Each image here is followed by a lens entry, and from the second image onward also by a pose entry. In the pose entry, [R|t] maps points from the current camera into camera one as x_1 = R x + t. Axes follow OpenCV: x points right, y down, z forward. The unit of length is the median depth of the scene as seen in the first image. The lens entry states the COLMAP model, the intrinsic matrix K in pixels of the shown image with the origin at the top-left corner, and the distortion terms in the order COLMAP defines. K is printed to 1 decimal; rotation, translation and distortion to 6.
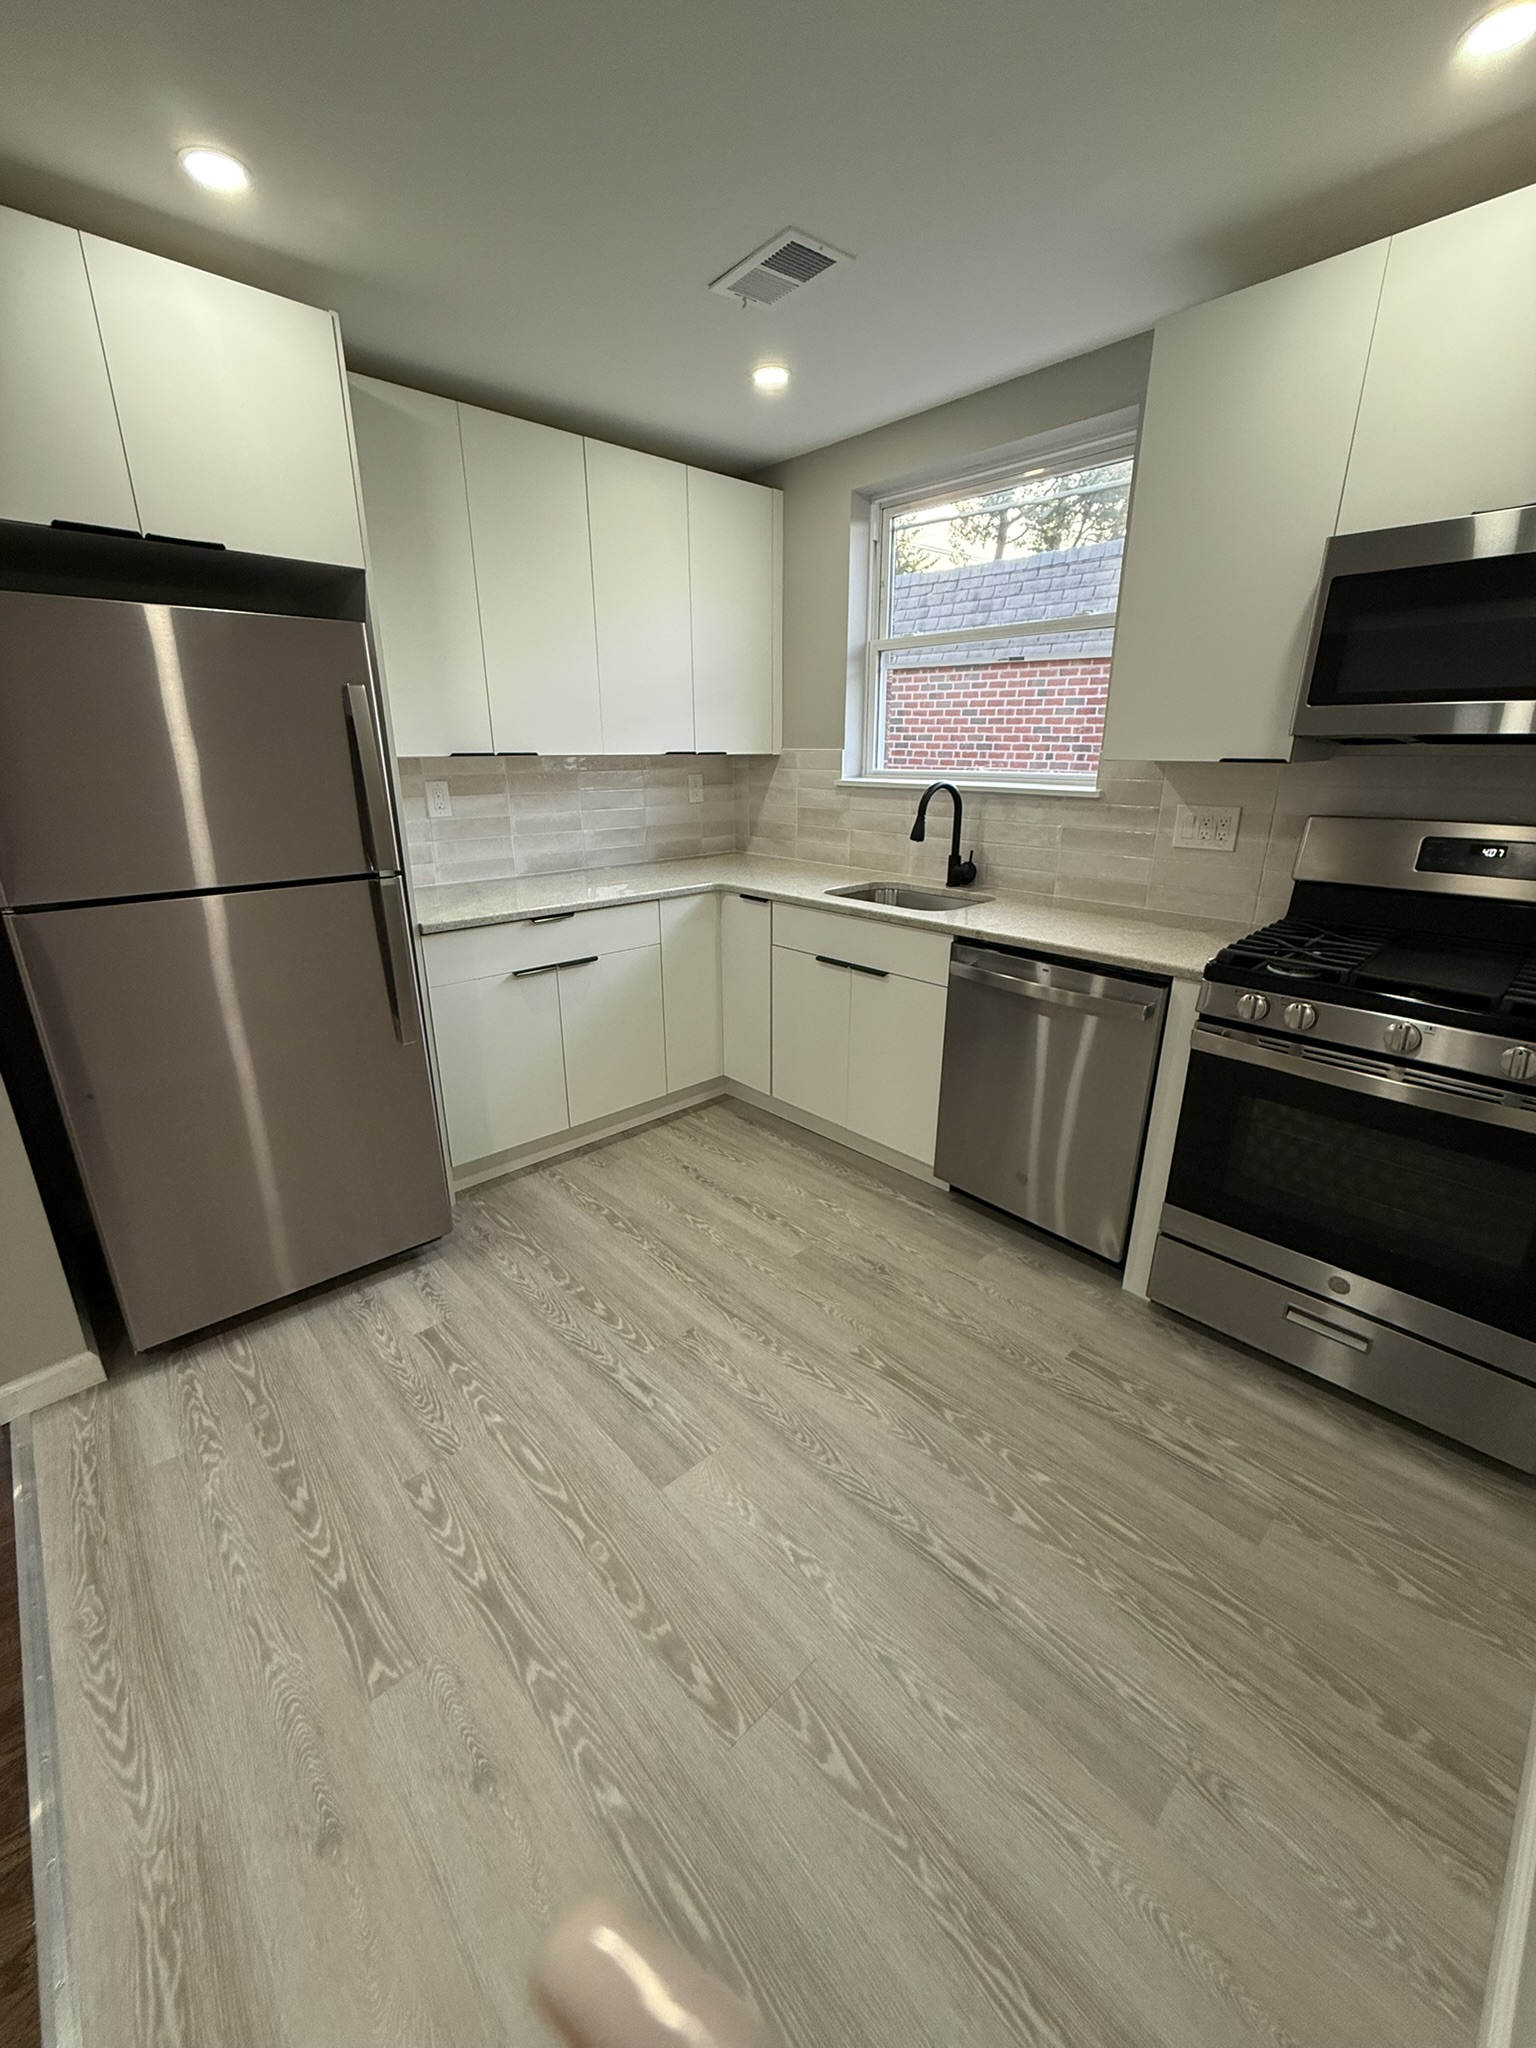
lens RADIAL K [[816.8, 0, 765.8], [0, 816.8, 1017.1], [0, 0, 1]] dist [0.000363, -0.000207]
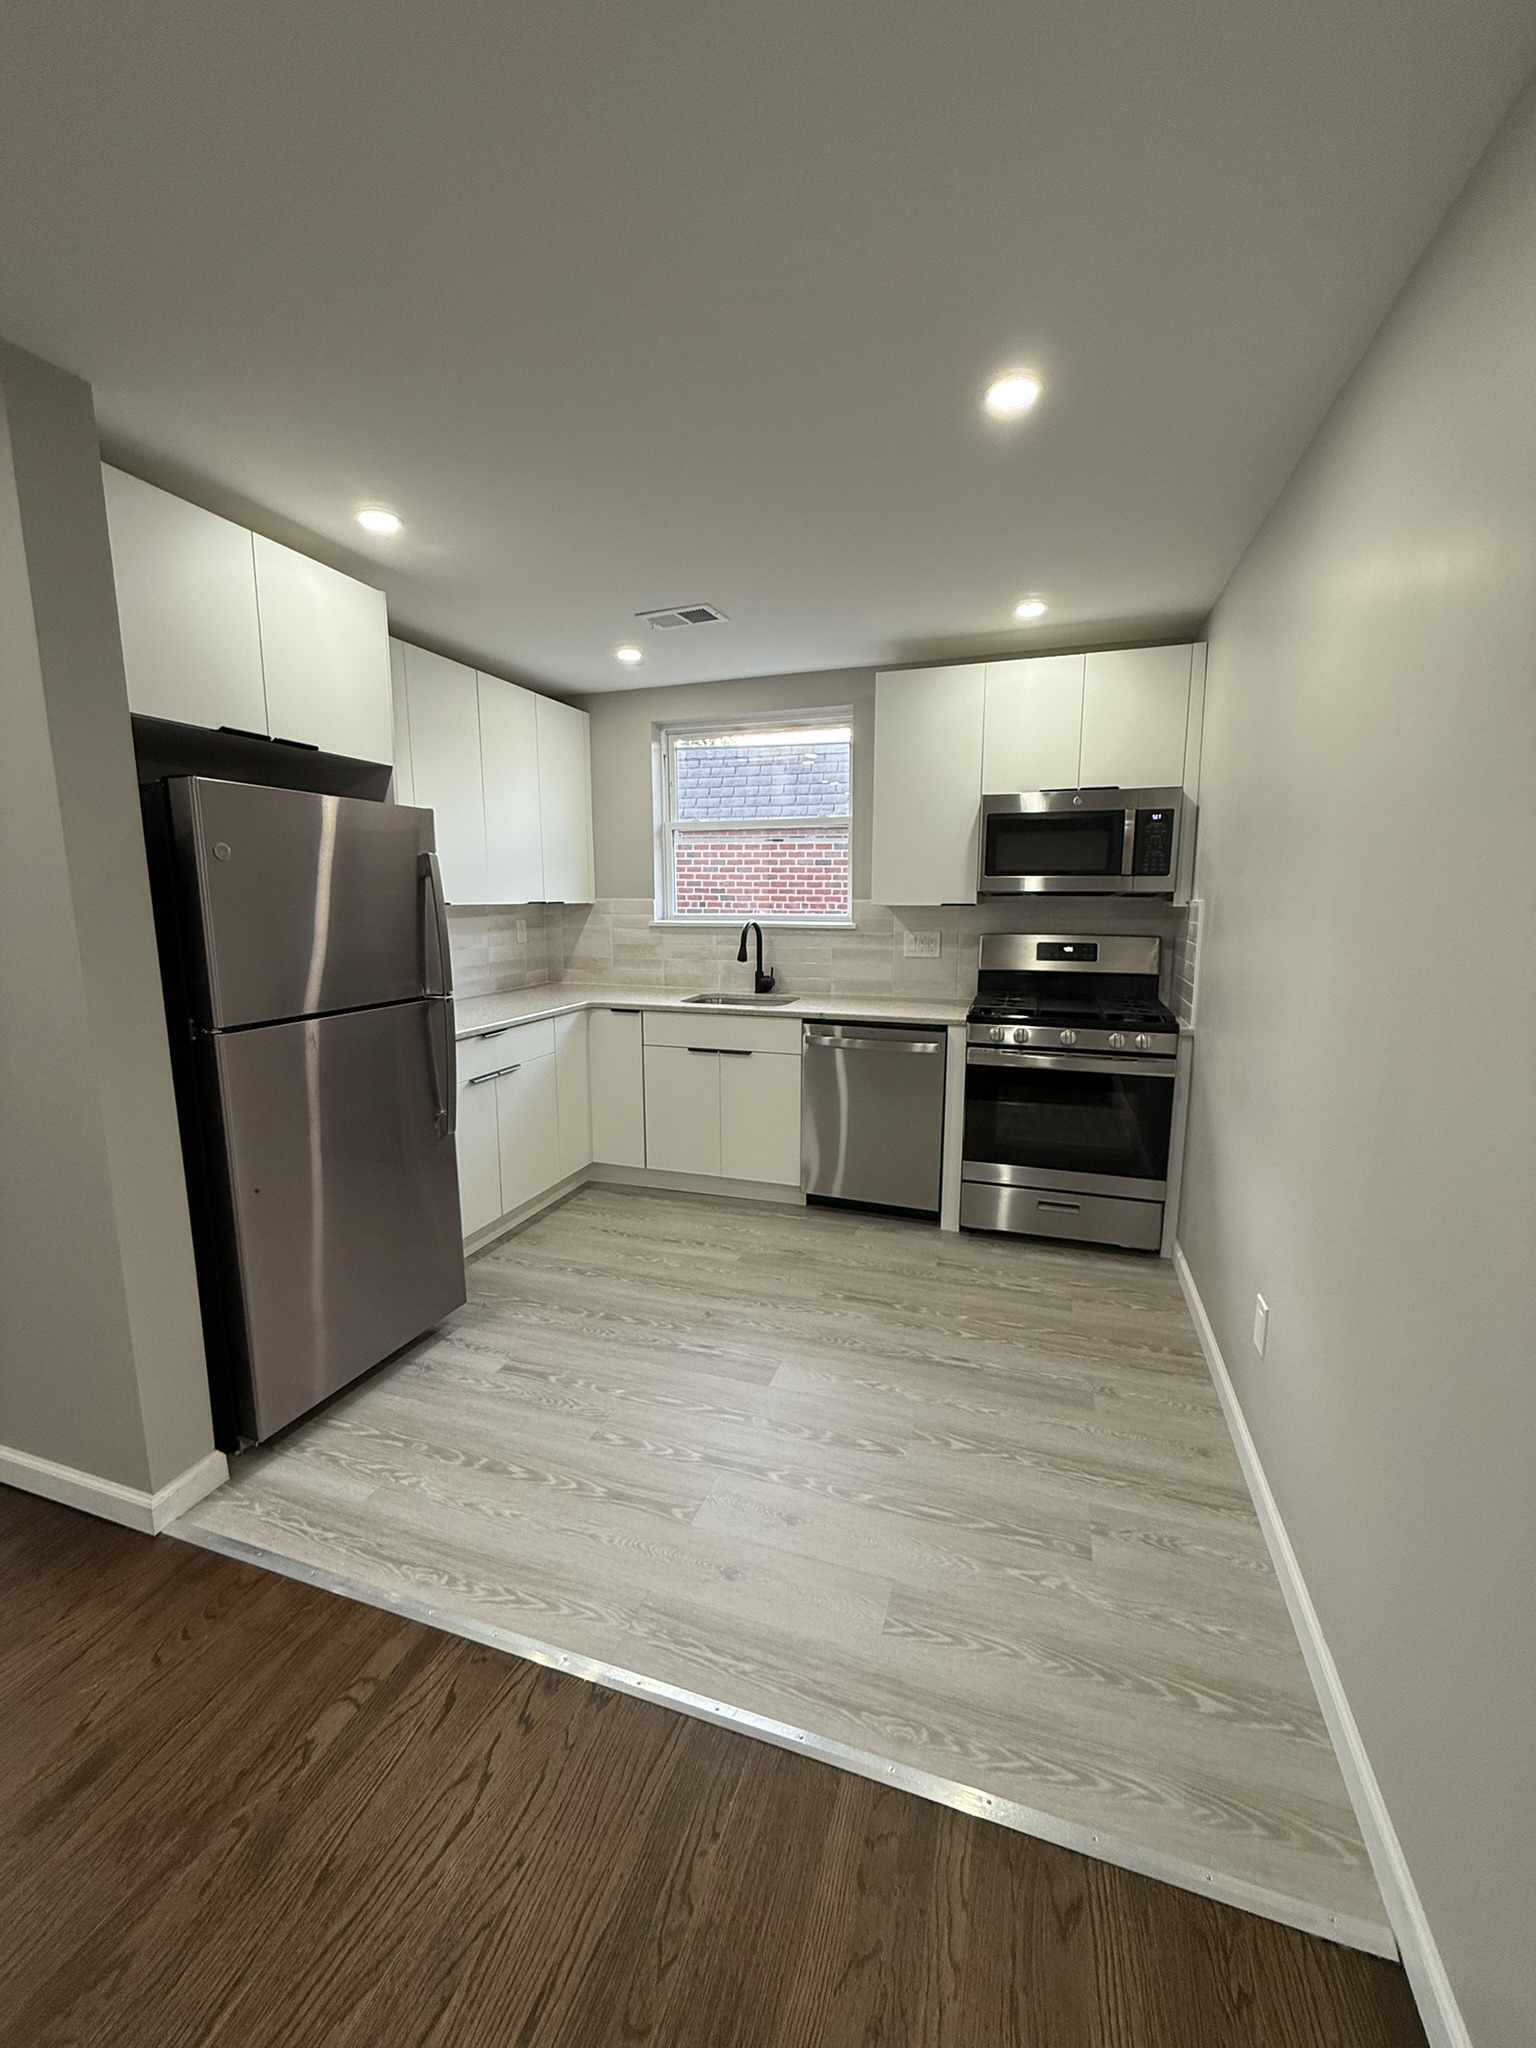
lens RADIAL K [[816.8, 0, 765.8], [0, 816.8, 1017.1], [0, 0, 1]] dist [0.000363, -0.000207]
pose [[0.880510, -0.070376, 0.468775, -0.613442], [0.150035, 0.979452, -0.134769, 0.102642], [-0.449658, 0.188998, 0.872976, -0.318786]]
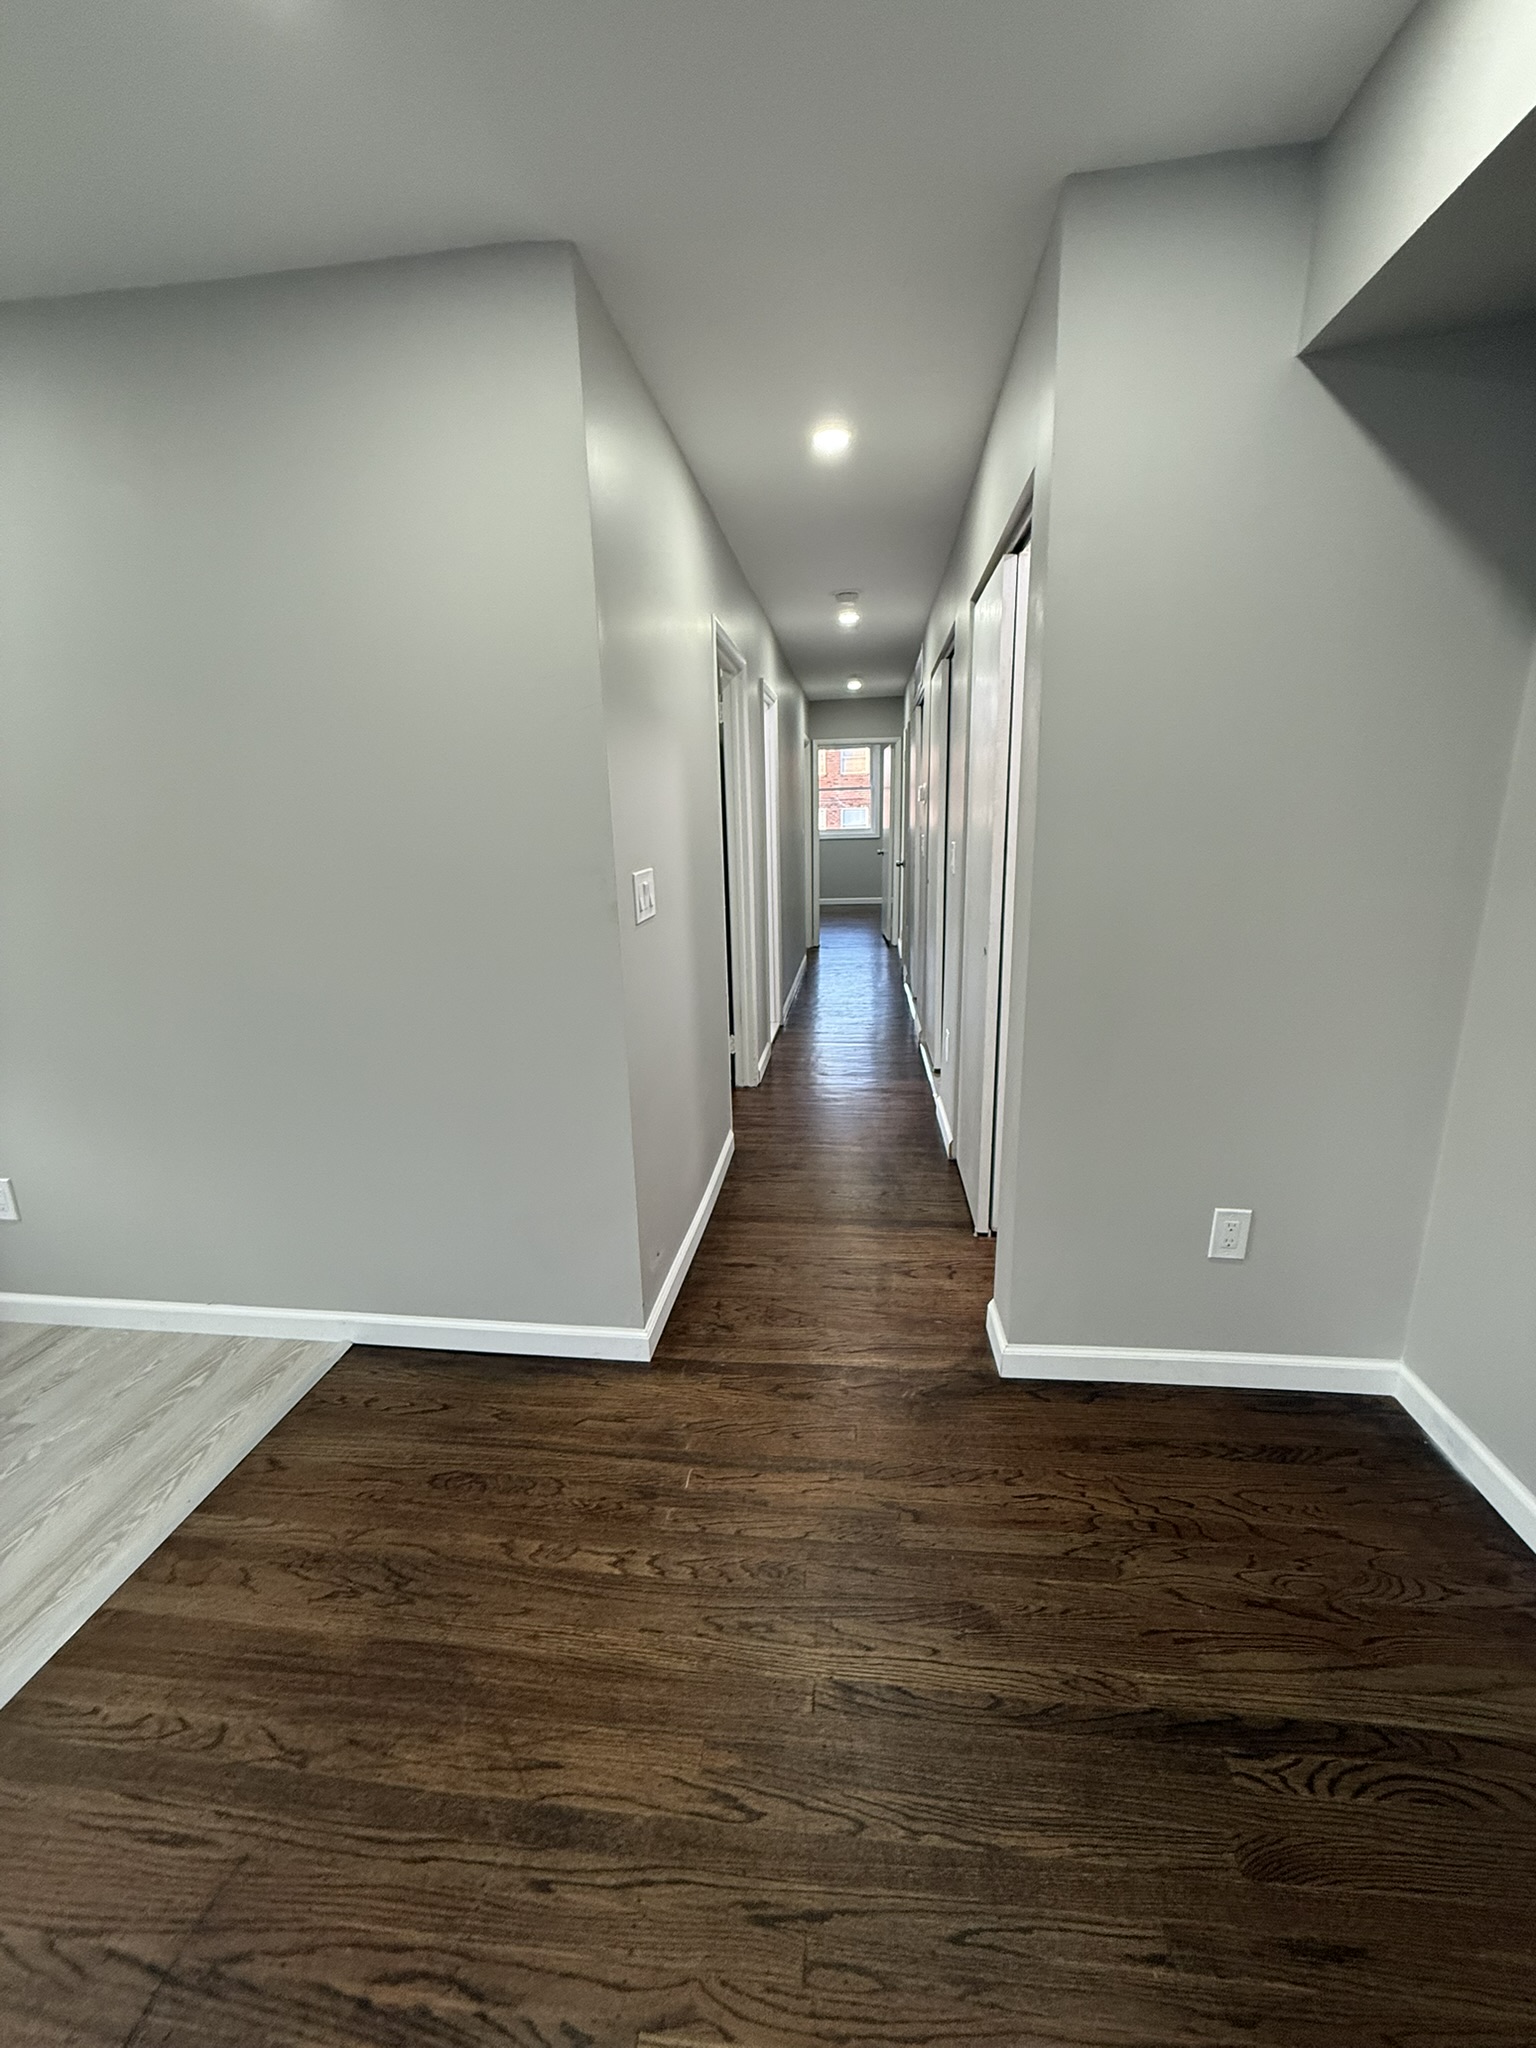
lens RADIAL K [[816.8, 0, 765.8], [0, 816.8, 1017.1], [0, 0, 1]] dist [0.000363, -0.000207]
pose [[-0.646906, -0.165111, 0.744480, -1.136954], [0.268012, 0.864767, 0.424674, 0.008135], [-0.713920, 0.474254, -0.515171, 0.041258]]
